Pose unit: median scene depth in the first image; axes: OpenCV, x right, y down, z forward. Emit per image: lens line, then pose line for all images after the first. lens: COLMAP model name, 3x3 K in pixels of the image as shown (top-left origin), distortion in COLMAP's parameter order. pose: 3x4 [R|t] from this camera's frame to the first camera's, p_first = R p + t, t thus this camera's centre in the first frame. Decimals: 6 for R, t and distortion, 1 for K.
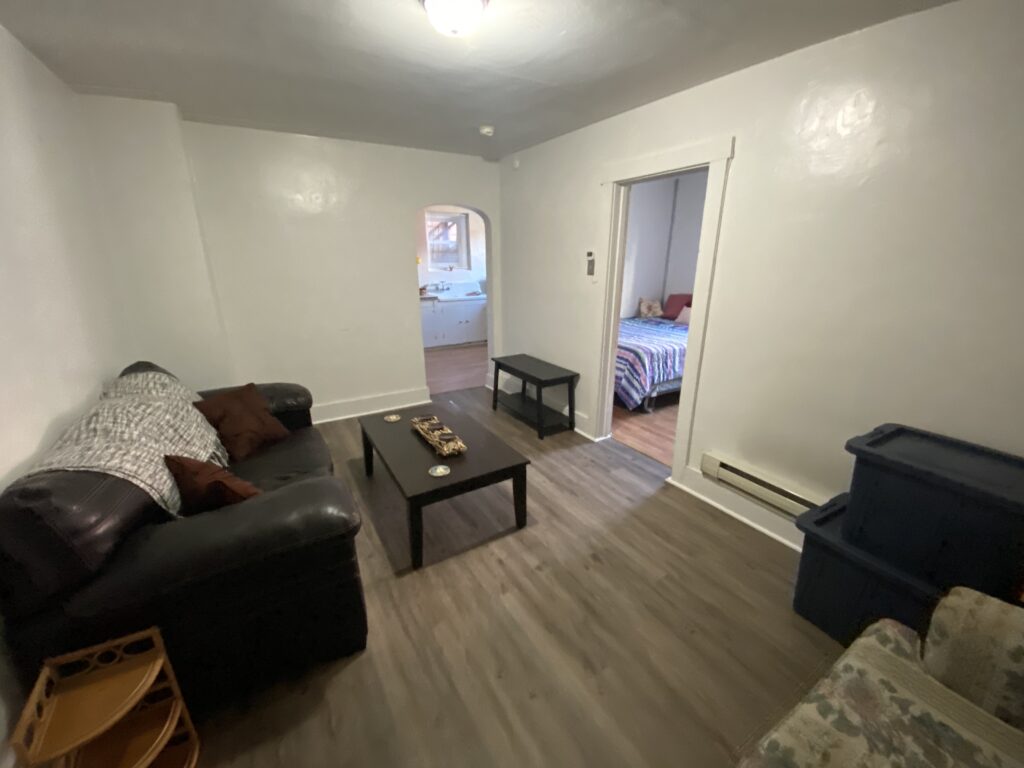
lens RADIAL K [[417.5, 0, 516.1], [0, 417.5, 379.9], [0, 0, 1]] dist [0.028176, -0.023631]
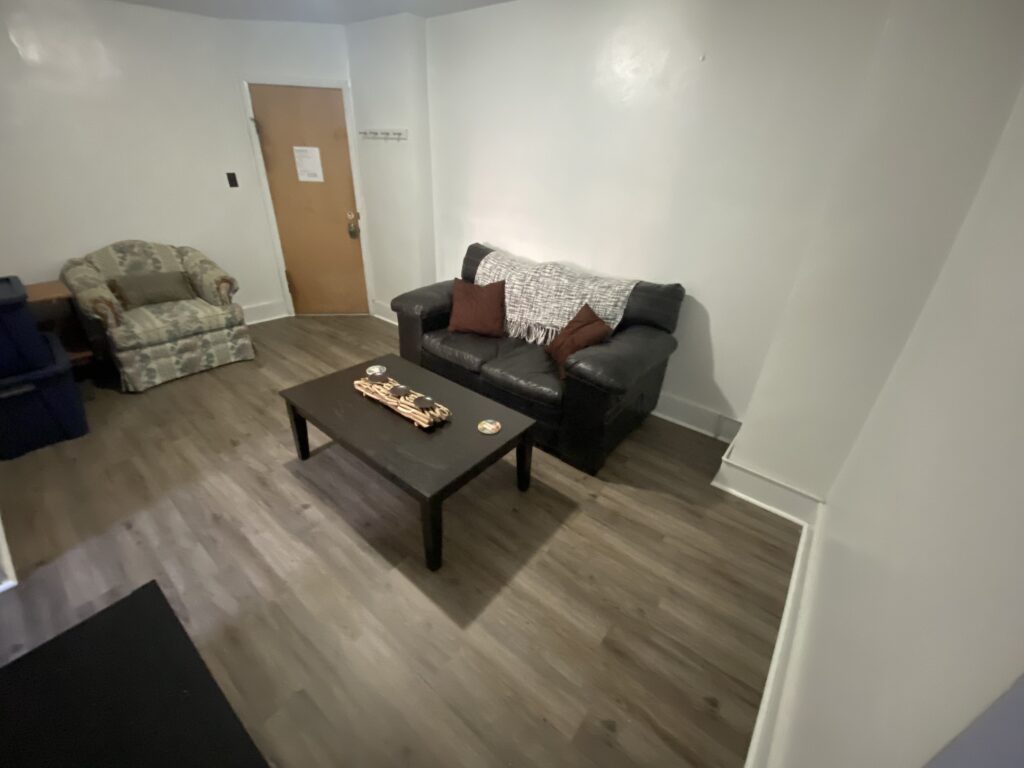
lens RADIAL K [[417.5, 0, 516.1], [0, 417.5, 379.9], [0, 0, 1]] dist [0.028176, -0.023631]
pose [[-0.937628, 0.134498, -0.320568, -0.151171], [-0.133916, 0.711224, 0.690091, -0.487081], [0.320812, 0.689978, -0.648853, 1.587798]]
